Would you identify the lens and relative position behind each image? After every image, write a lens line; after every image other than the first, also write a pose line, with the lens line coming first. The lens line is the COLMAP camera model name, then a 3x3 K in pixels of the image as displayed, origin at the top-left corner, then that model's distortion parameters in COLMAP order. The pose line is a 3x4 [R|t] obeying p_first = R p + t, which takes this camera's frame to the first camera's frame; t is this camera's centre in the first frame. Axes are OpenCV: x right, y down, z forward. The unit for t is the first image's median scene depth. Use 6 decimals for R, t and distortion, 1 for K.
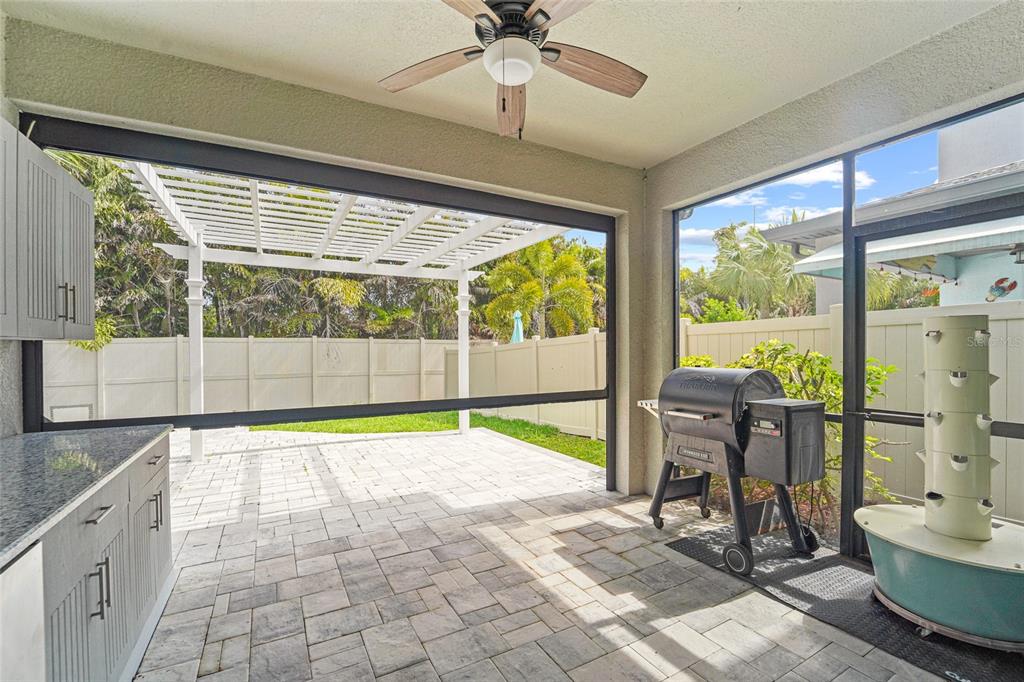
lens RADIAL K [[429.9, 0, 508.7], [0, 429.9, 356.2], [0, 0, 1]] dist [-0.015112, -0.000415]
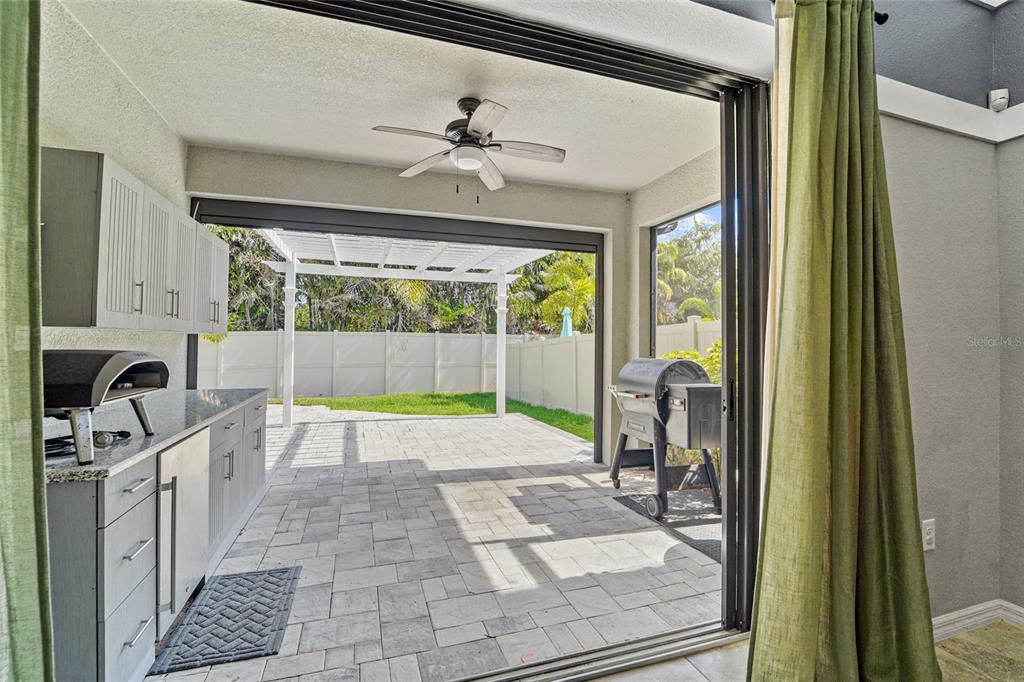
lens RADIAL K [[435.4, 0, 504.9], [0, 435.4, 338.9], [0, 0, 1]] dist [-0.003846, -0.000523]
pose [[0.983260, 0.008002, -0.182032, 0.163615], [-0.013117, 0.999552, -0.026914, 0.005655], [0.181735, 0.028851, 0.982924, -0.193311]]
